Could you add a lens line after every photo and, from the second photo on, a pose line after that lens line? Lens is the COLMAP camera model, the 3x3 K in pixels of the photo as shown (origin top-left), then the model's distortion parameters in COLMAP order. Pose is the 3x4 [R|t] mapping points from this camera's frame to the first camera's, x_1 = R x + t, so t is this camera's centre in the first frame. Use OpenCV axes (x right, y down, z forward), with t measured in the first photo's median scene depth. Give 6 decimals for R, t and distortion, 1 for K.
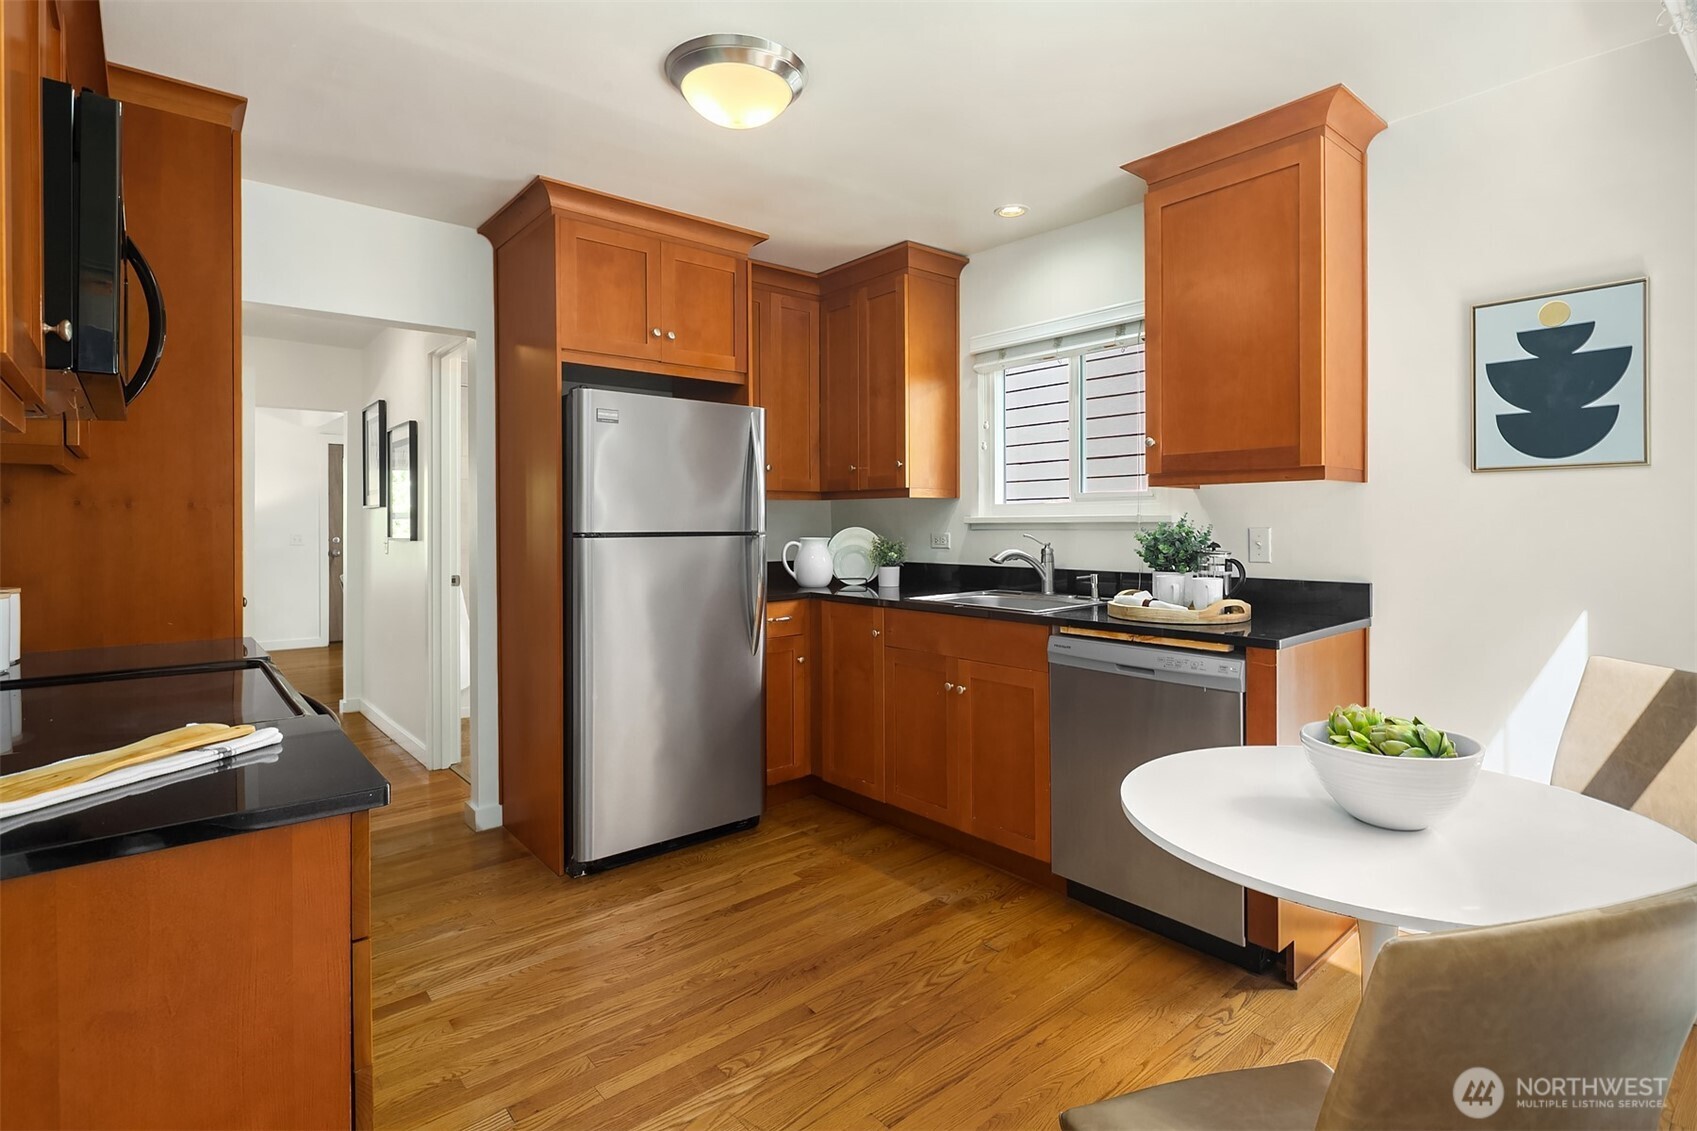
lens RADIAL K [[826.0, 0, 867.3], [0, 826.0, 524.1], [0, 0, 1]] dist [-0.002696, -0.000082]
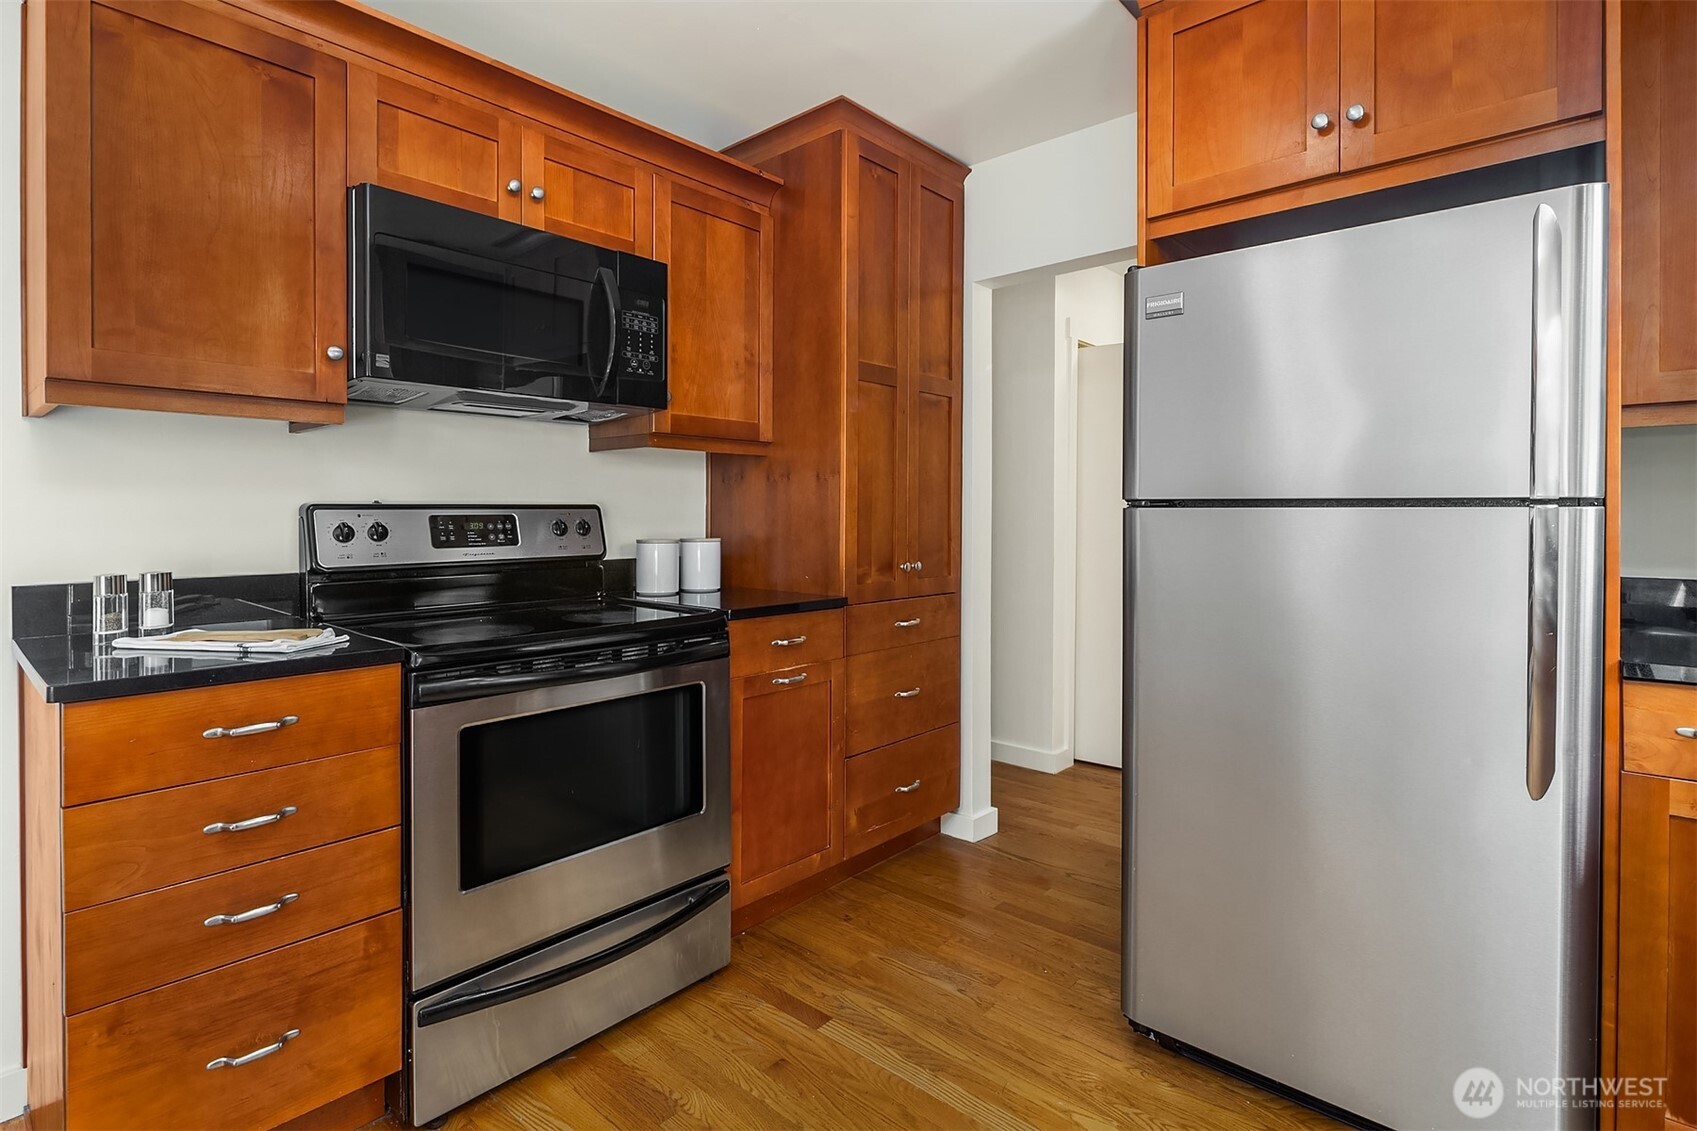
lens RADIAL K [[826.0, 0, 833.0], [0, 826.0, 515.1], [0, 0, 1]] dist [-0.002696, -0.000082]
pose [[0.114643, 0.009508, -0.993361, 0.338004], [-0.002710, 0.999953, 0.009258, 0.022663], [0.993403, 0.001631, 0.114663, 0.910068]]
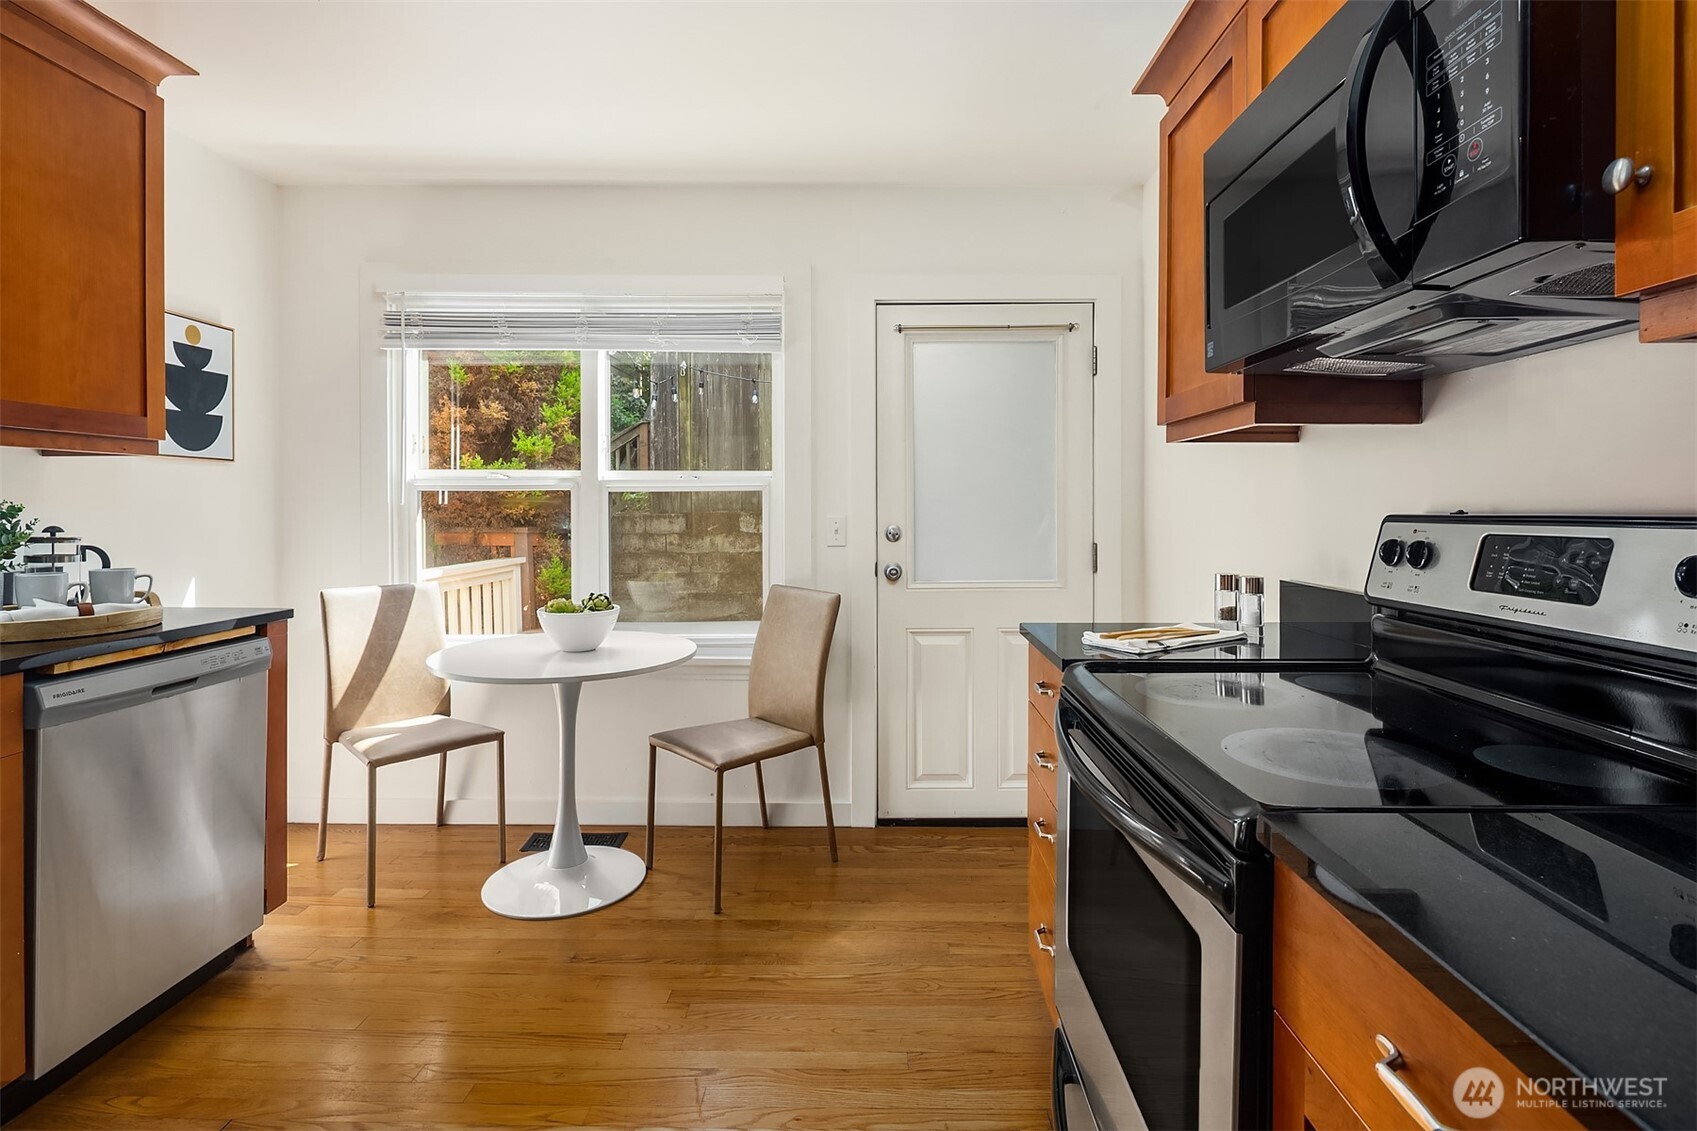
lens RADIAL K [[826.0, 0, 862.8], [0, 826.0, 509.9], [0, 0, 1]] dist [-0.002696, -0.000082]
pose [[-0.747753, 0.003157, 0.663970, -0.763182], [0.005178, 0.999986, 0.001077, 0.013216], [-0.663957, 0.004243, -0.747759, 1.282365]]
